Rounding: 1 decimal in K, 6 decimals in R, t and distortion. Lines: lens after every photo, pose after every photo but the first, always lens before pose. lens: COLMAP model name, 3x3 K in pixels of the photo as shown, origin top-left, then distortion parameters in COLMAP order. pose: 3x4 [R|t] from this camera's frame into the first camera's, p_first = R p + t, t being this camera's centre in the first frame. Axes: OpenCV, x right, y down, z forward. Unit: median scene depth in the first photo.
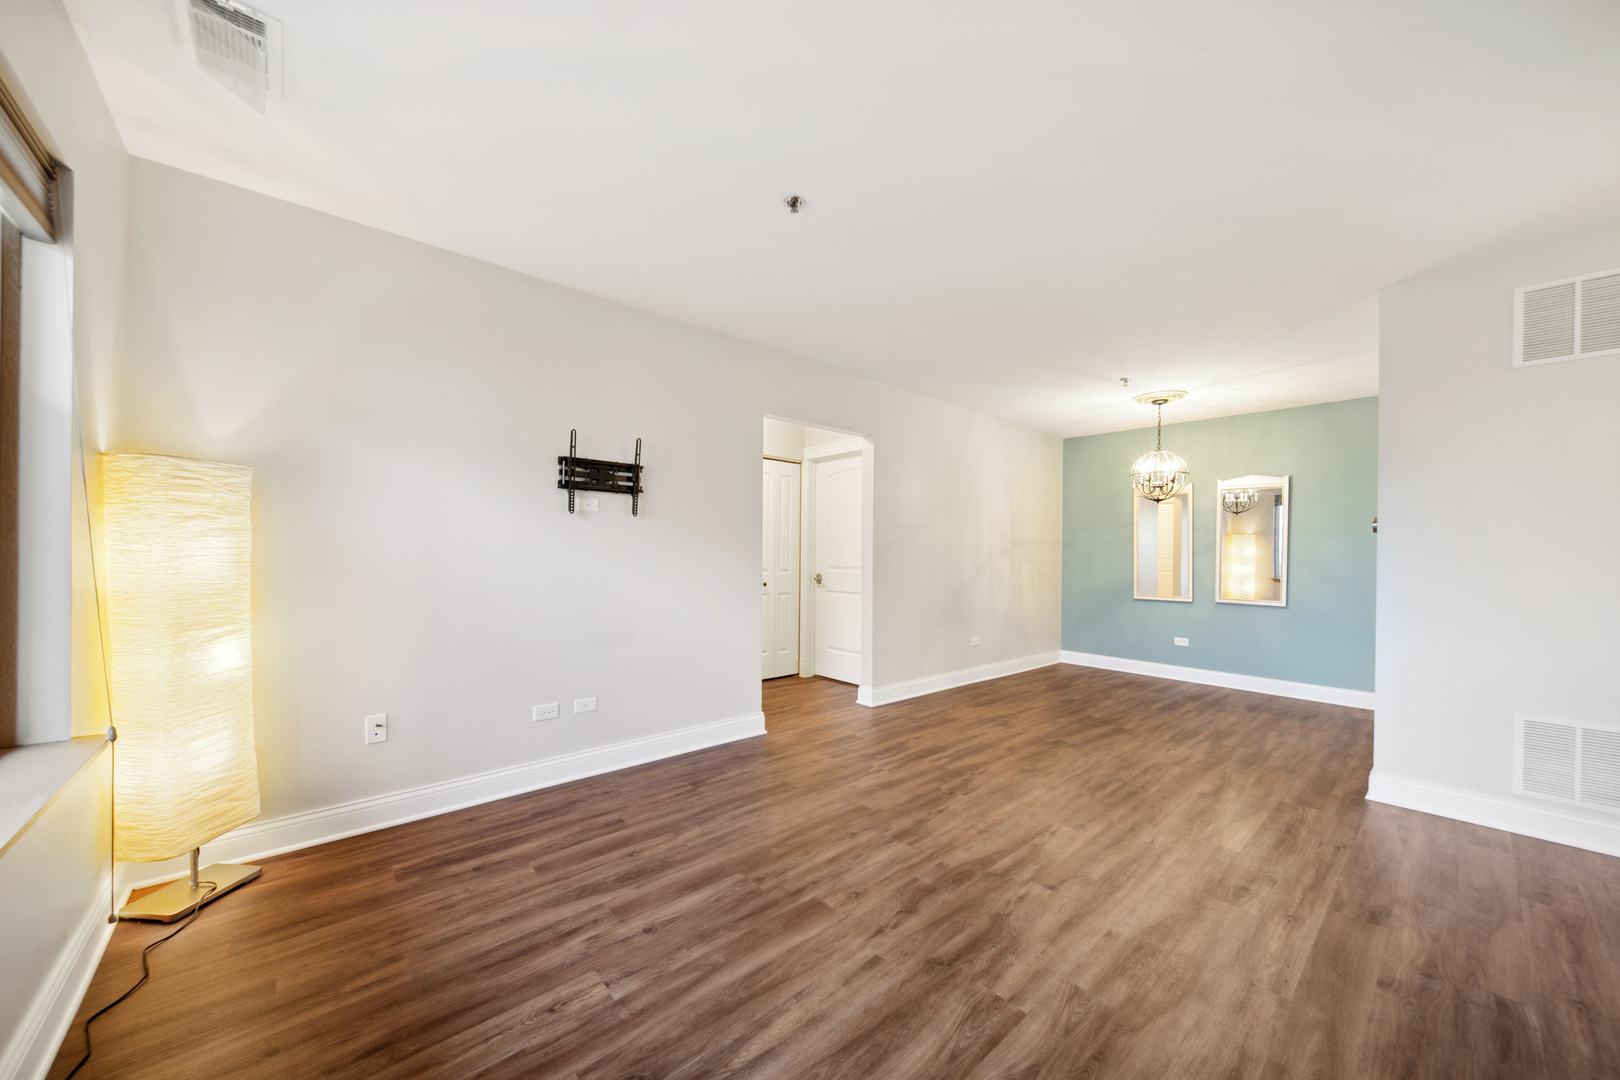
lens RADIAL K [[569.3, 0, 805.2], [0, 569.3, 543.9], [0, 0, 1]] dist [-0.010287, -0.000153]
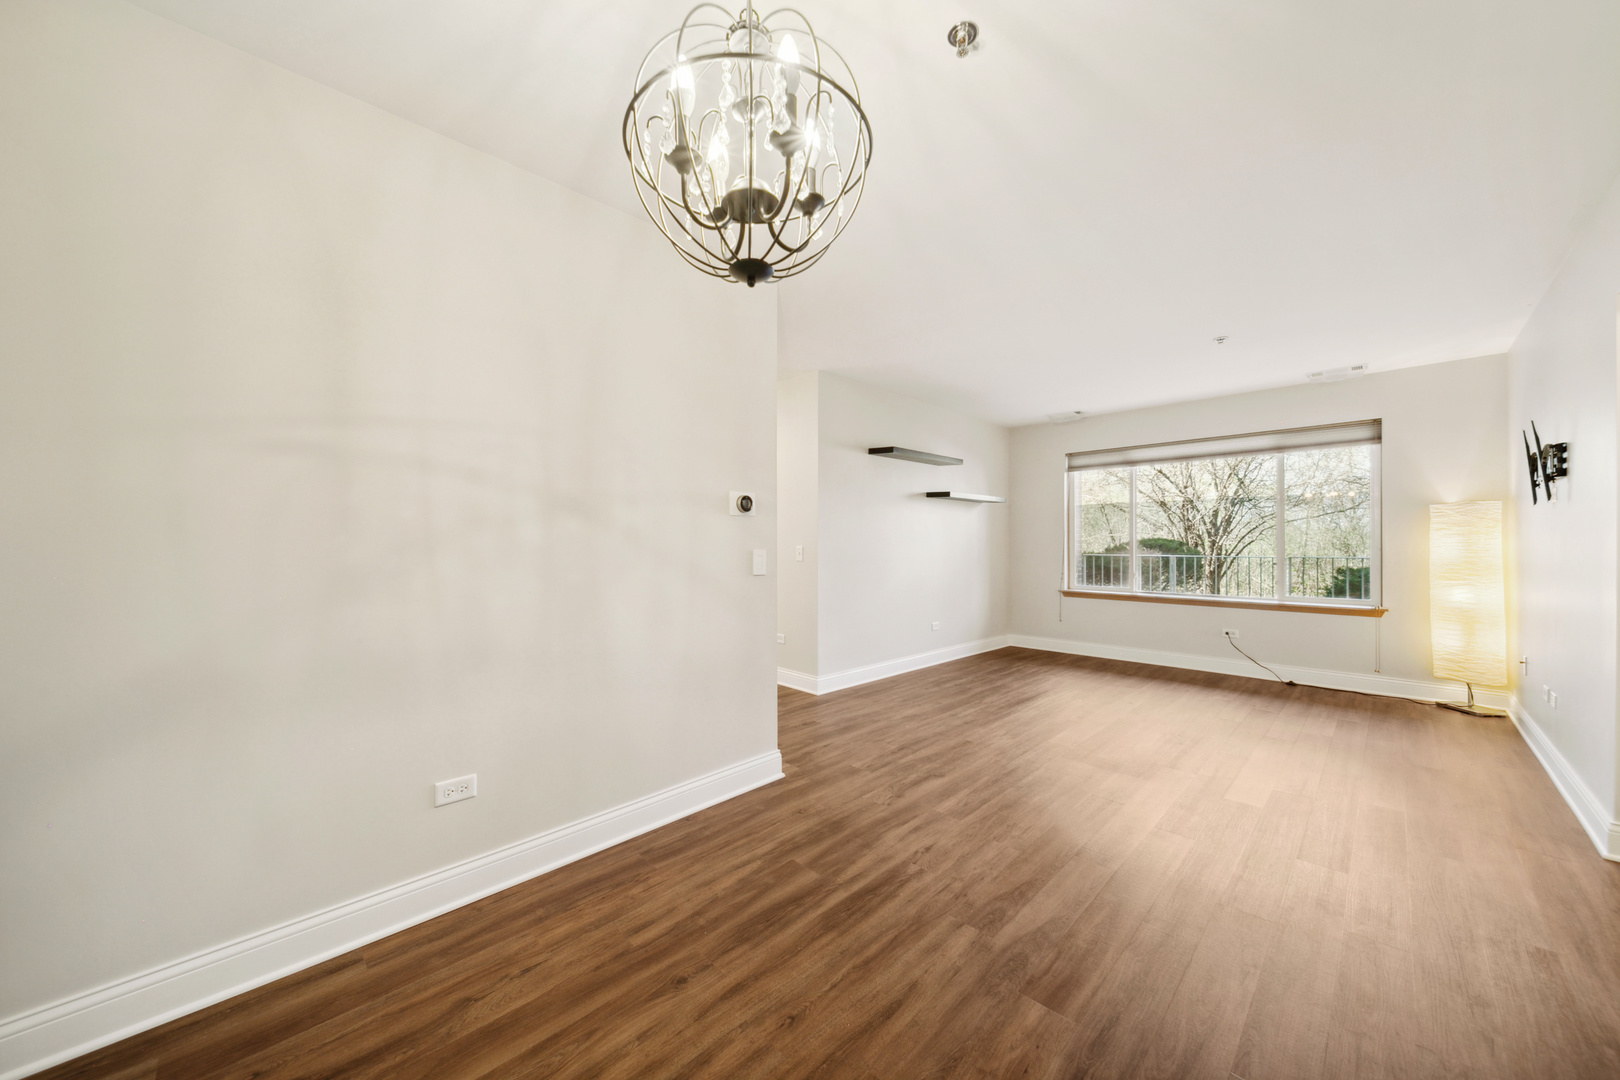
lens RADIAL K [[569.3, 0, 805.2], [0, 569.3, 543.9], [0, 0, 1]] dist [-0.010287, -0.000153]
pose [[-0.998045, -0.007889, -0.062001, 0.786247], [-0.007122, 0.999895, -0.012586, 0.033037], [0.062094, -0.012120, -0.997997, 1.558384]]
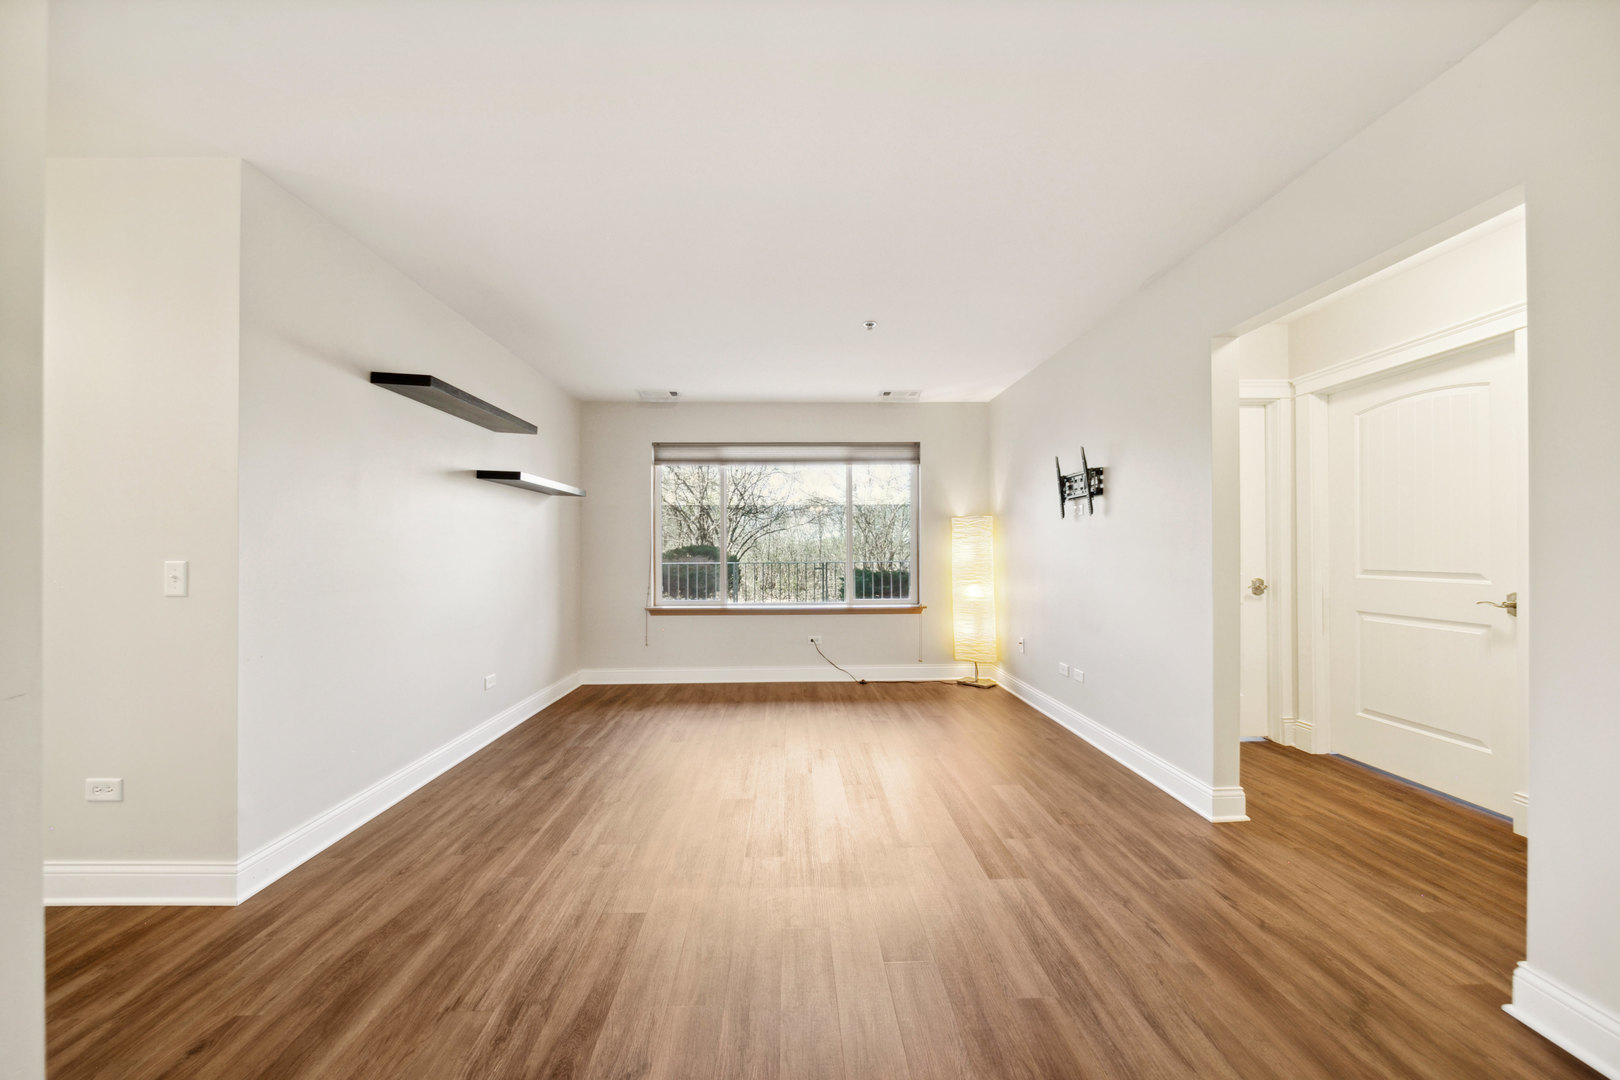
lens RADIAL K [[569.3, 0, 805.2], [0, 569.3, 543.9], [0, 0, 1]] dist [-0.010287, -0.000153]
pose [[-0.626982, -0.013362, -0.778919, 0.760934], [0.009769, 0.999639, -0.025012, 0.025979], [0.778972, -0.023291, -0.626626, 1.087299]]
